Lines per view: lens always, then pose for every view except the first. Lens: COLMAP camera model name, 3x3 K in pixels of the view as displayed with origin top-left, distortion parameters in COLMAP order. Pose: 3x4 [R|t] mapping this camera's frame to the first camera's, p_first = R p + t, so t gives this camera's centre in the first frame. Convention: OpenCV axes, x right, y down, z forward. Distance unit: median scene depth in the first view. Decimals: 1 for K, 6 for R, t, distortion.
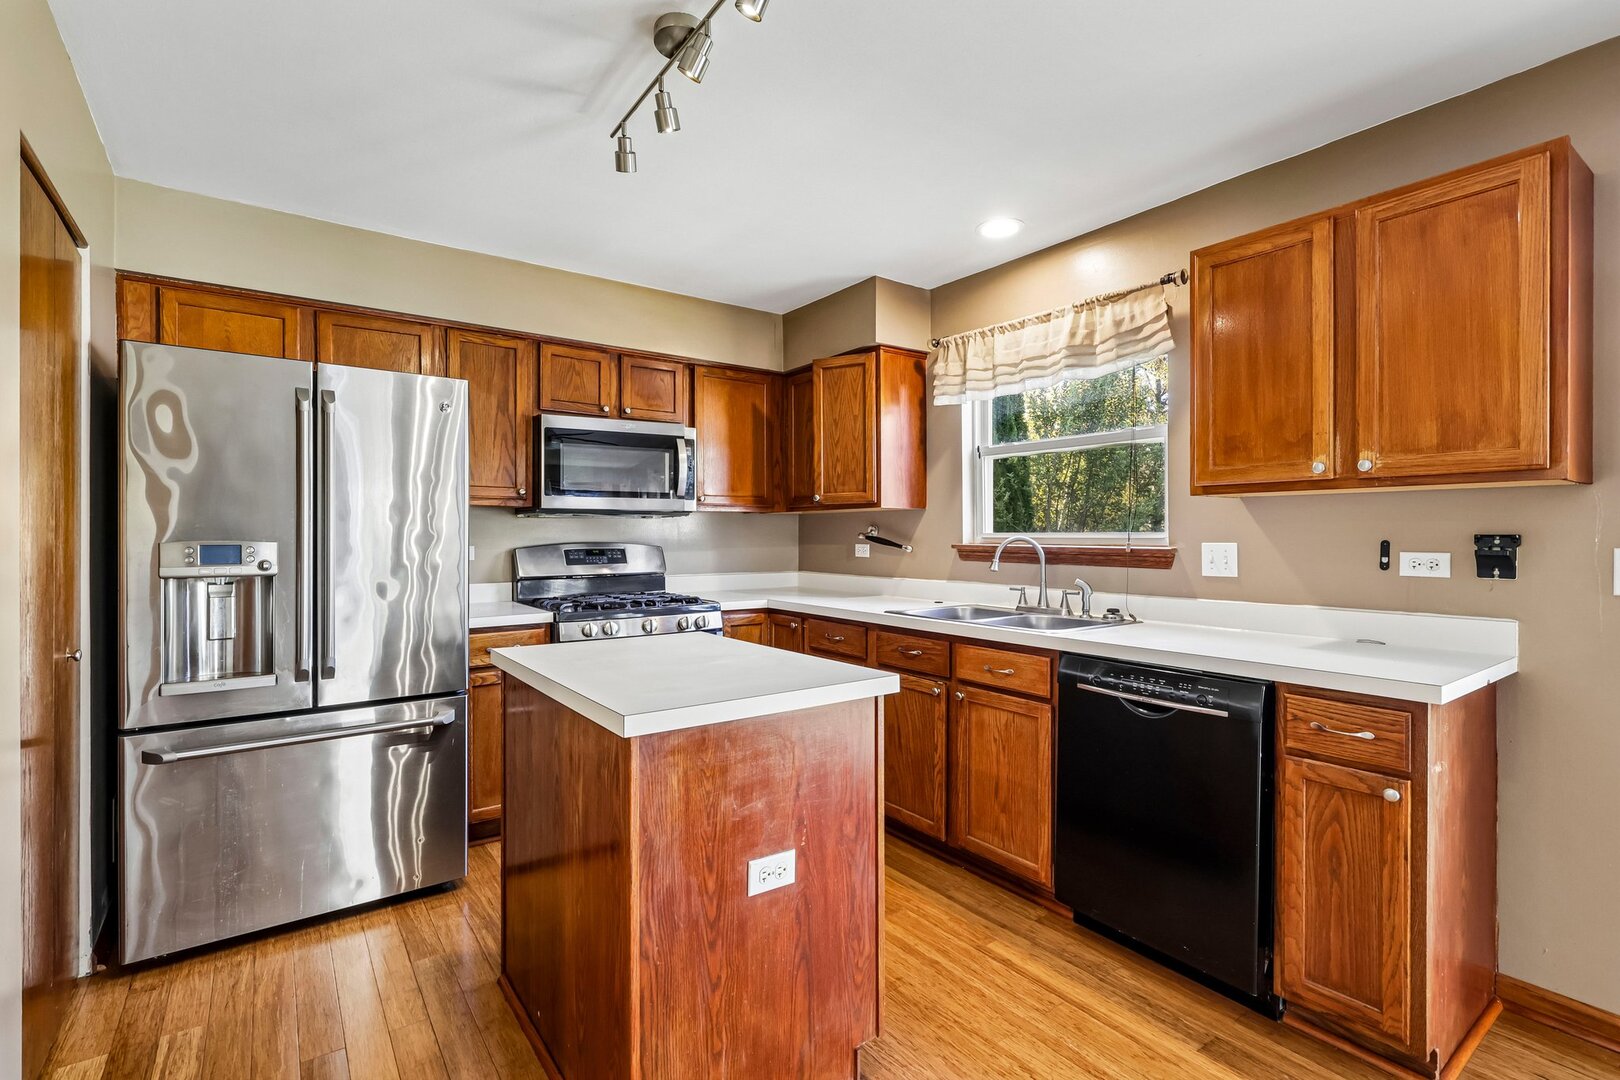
lens RADIAL K [[747.8, 0, 804.0], [0, 747.8, 536.0], [0, 0, 1]] dist [-0.004428, 0.001161]
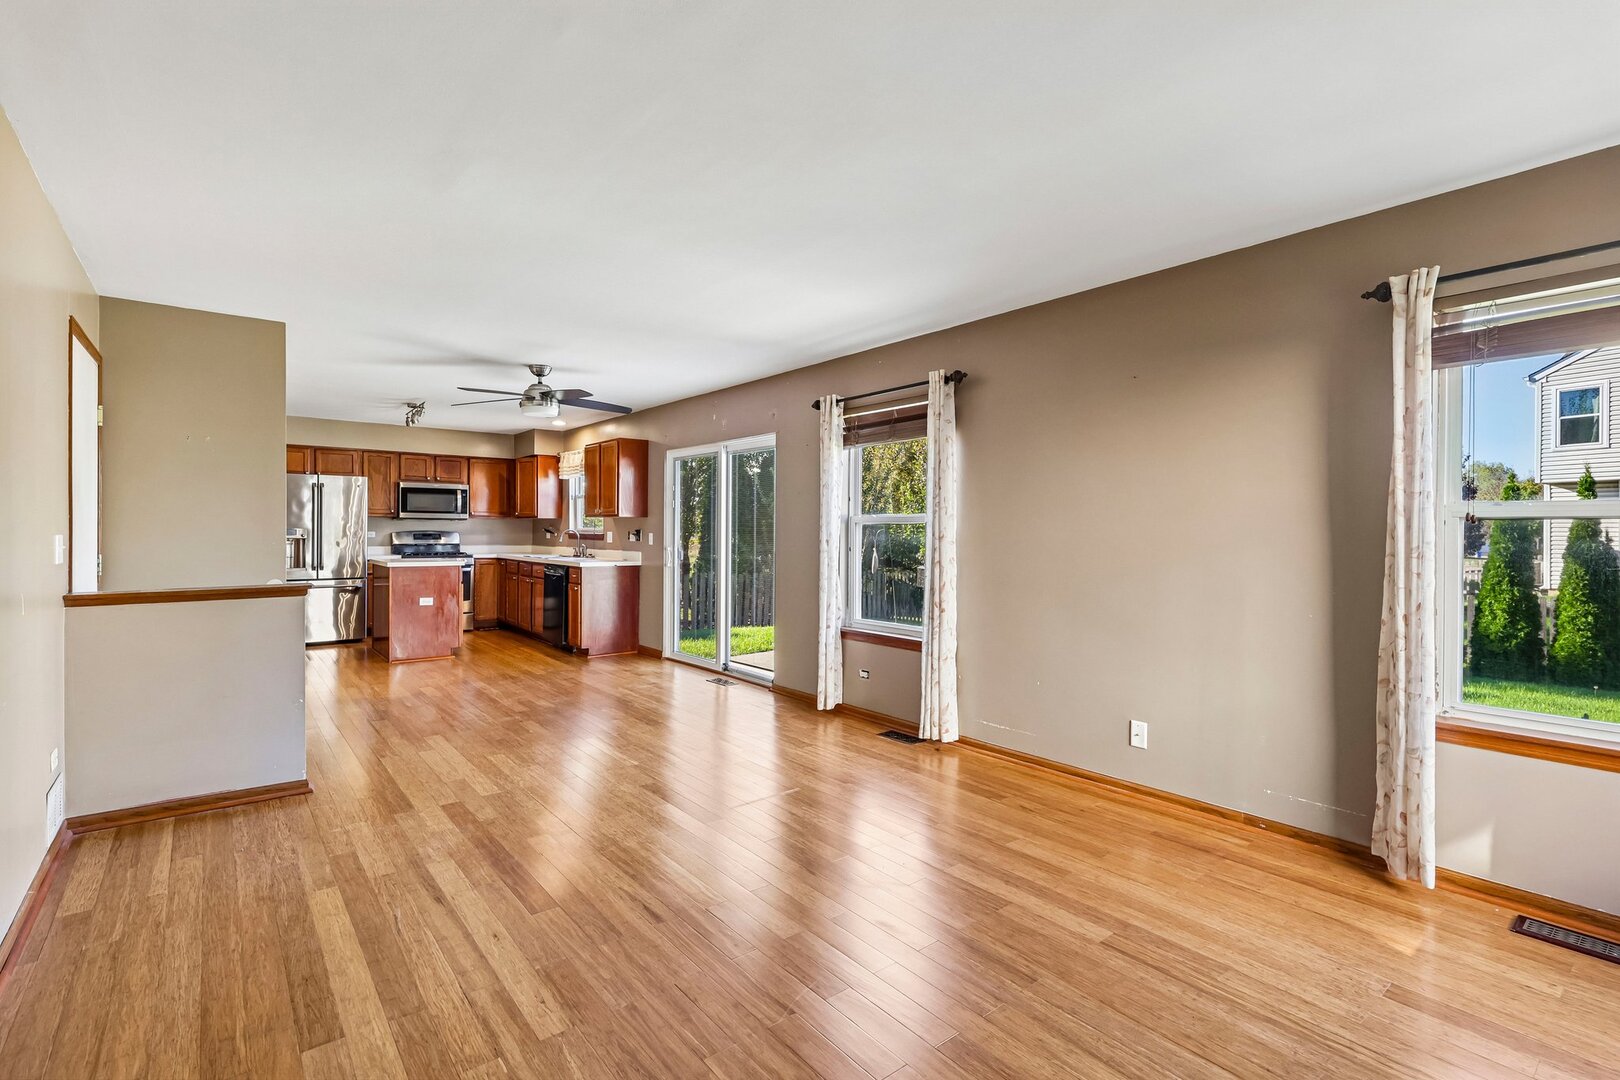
lens RADIAL K [[747.8, 0, 804.0], [0, 747.8, 536.0], [0, 0, 1]] dist [-0.004428, 0.001161]
pose [[0.998974, 0.007765, 0.044621, 0.970651], [-0.007991, 0.999956, 0.004883, 0.004661], [-0.044581, -0.005234, 0.998992, -1.725690]]
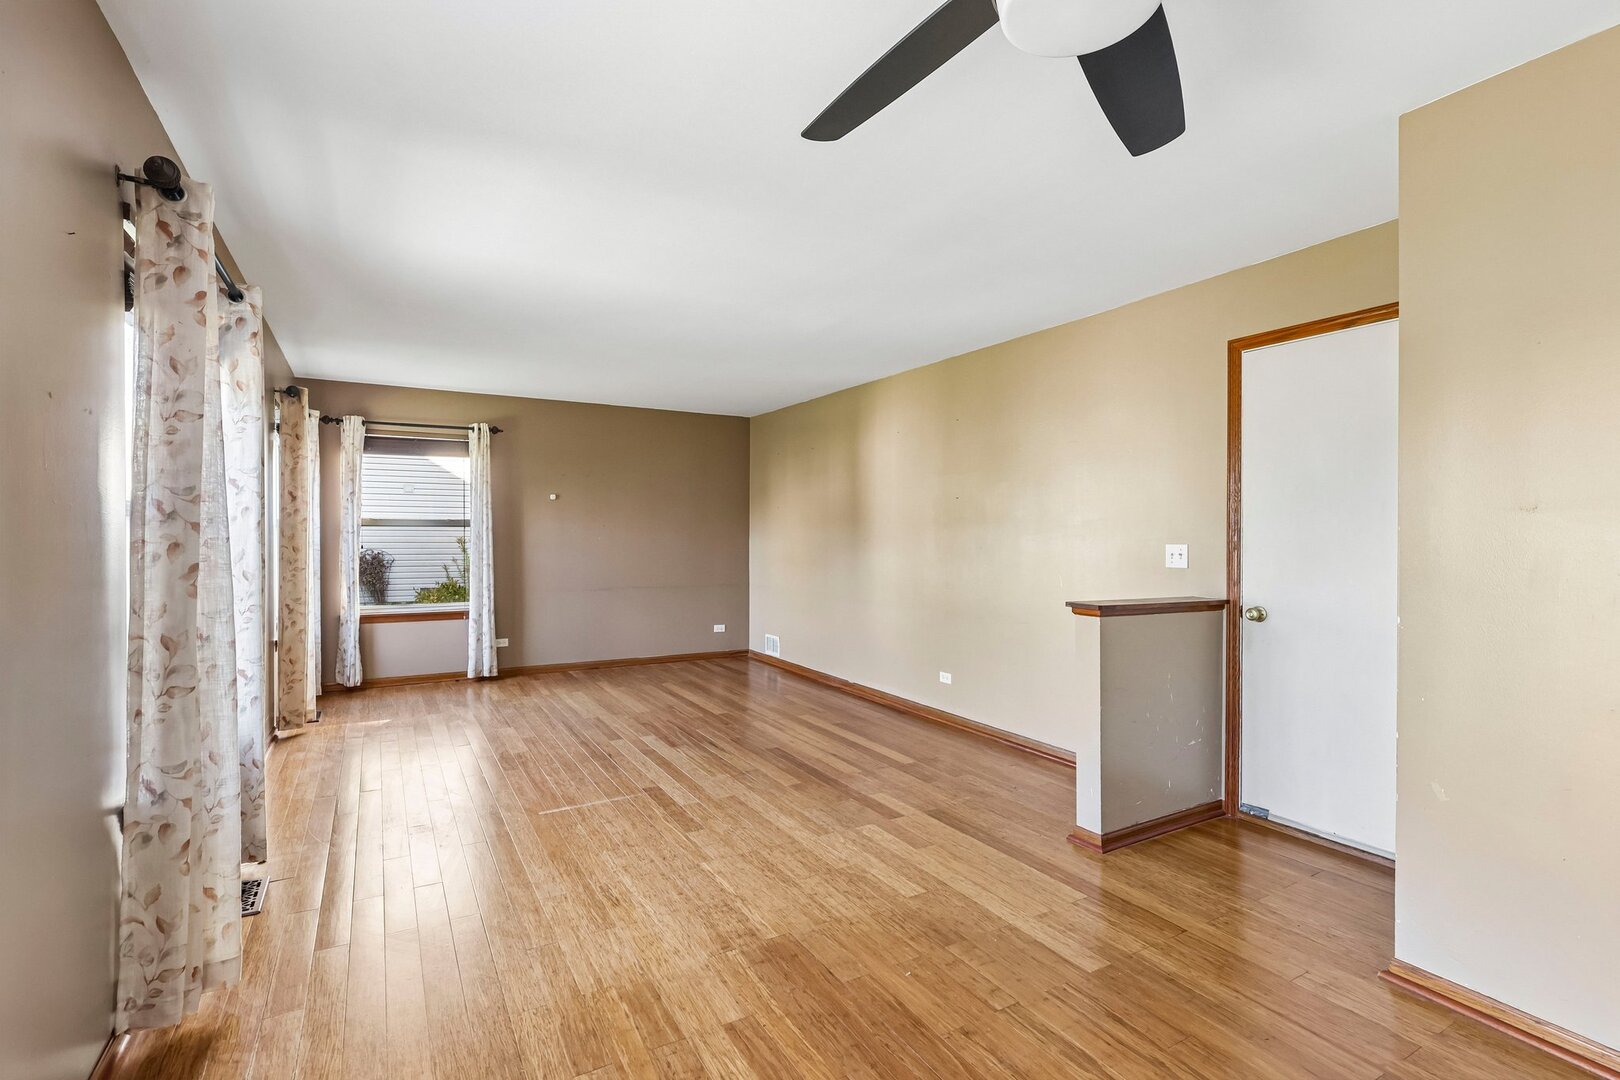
lens RADIAL K [[747.8, 0, 804.0], [0, 747.8, 536.0], [0, 0, 1]] dist [-0.004428, 0.001161]
pose [[-0.993831, -0.000110, 0.110904, 0.541490], [0.000401, 0.999989, 0.004590, -0.002935], [-0.110903, 0.004606, -0.993821, 0.353413]]
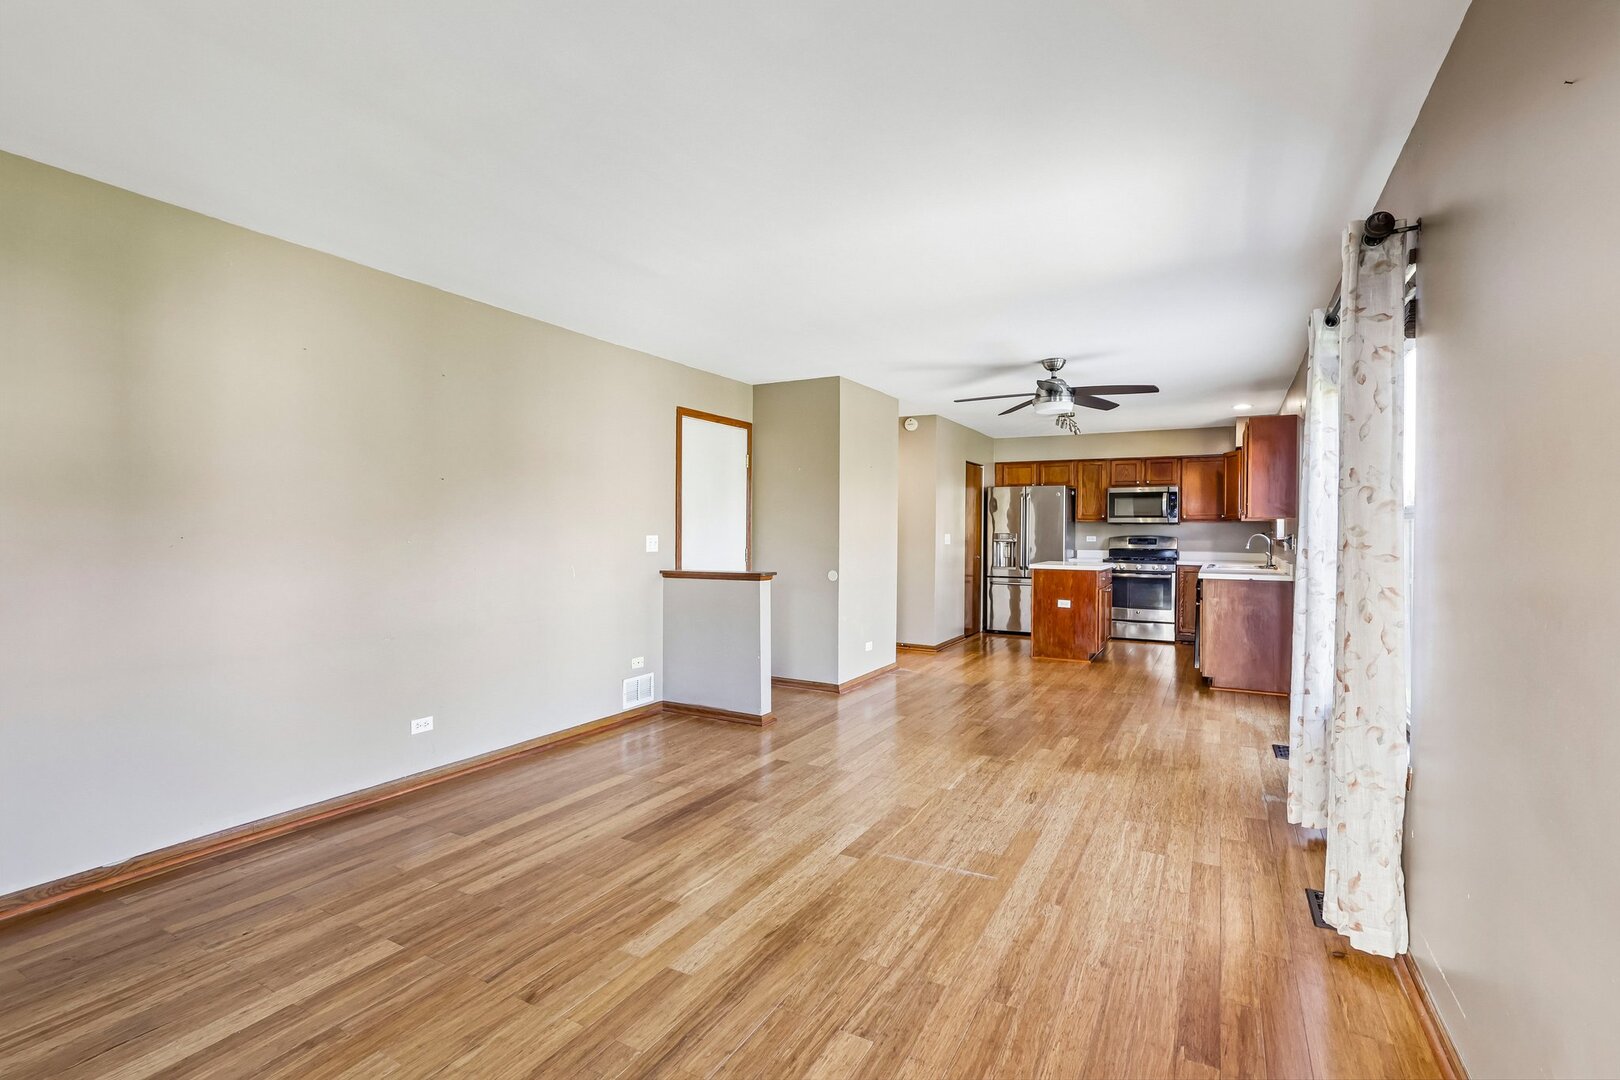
lens RADIAL K [[747.8, 0, 804.0], [0, 747.8, 536.0], [0, 0, 1]] dist [-0.004428, 0.001161]
pose [[0.420138, 0.011090, -0.907393, 1.669329], [-0.008809, 0.999928, 0.008142, 0.000463], [0.907418, 0.004572, 0.420205, -1.164005]]
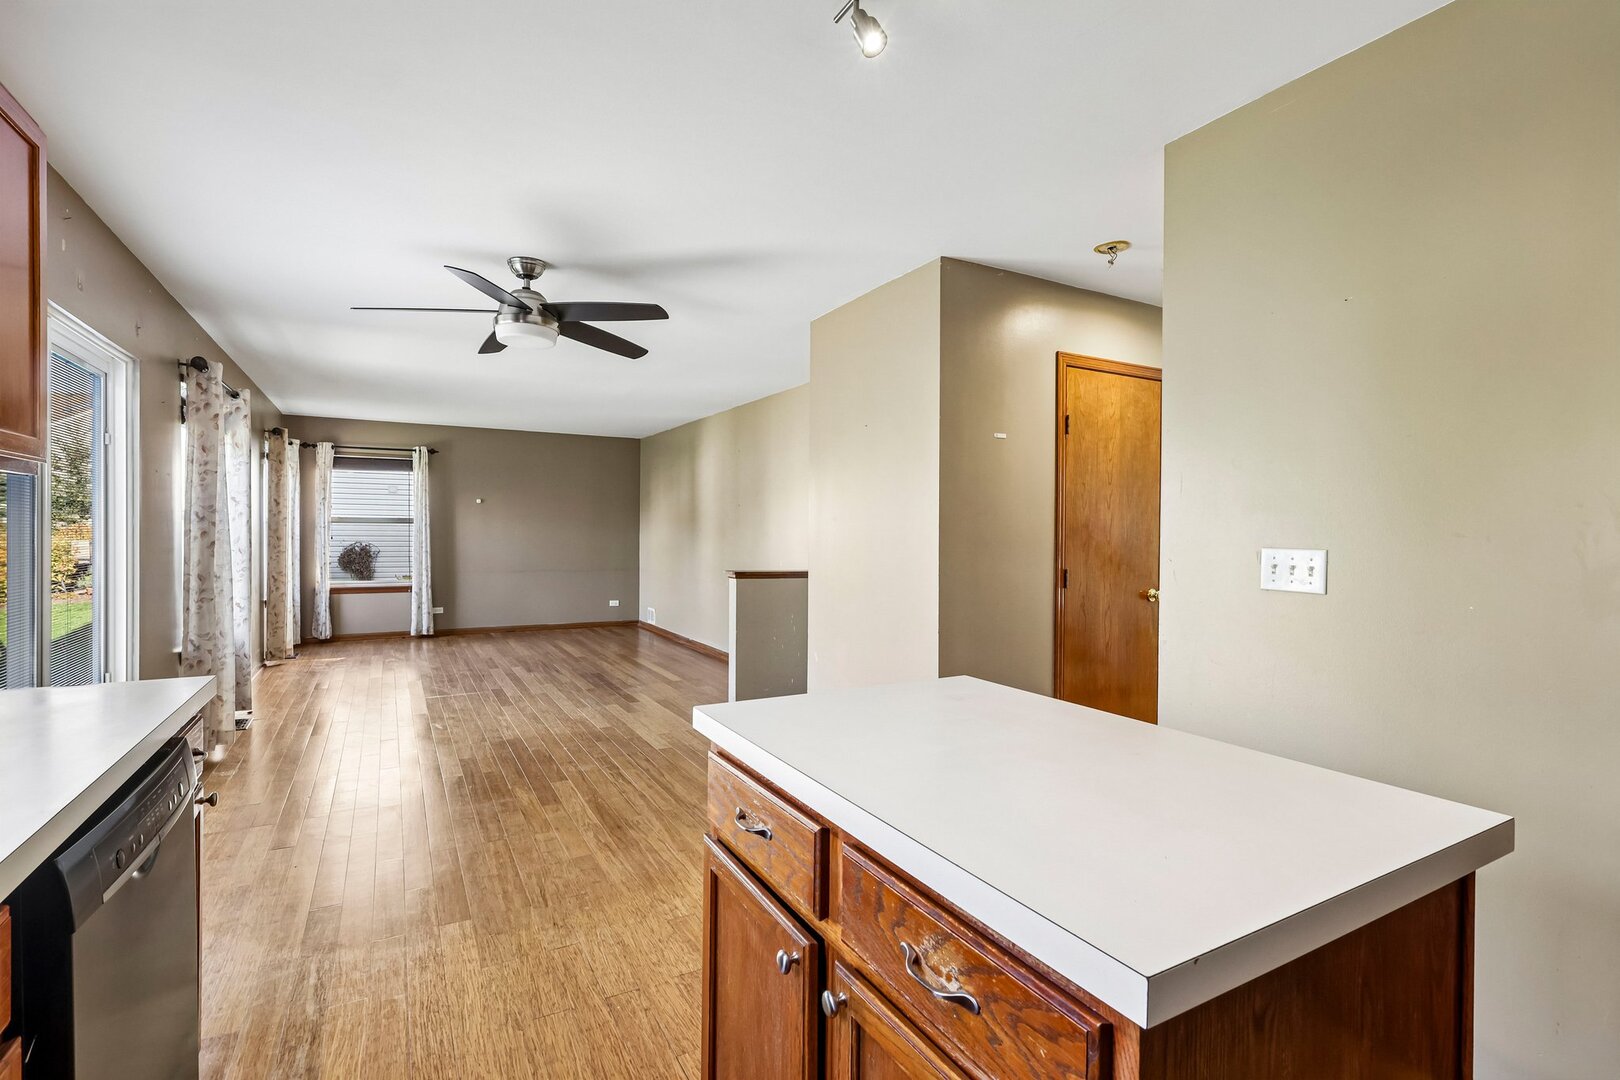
lens RADIAL K [[747.8, 0, 804.0], [0, 747.8, 536.0], [0, 0, 1]] dist [-0.004428, 0.001161]
pose [[-0.992644, -0.005098, 0.120961, -0.051600], [-0.004086, 0.999955, 0.008612, -0.002306], [-0.120999, 0.008054, -0.992620, 0.945334]]
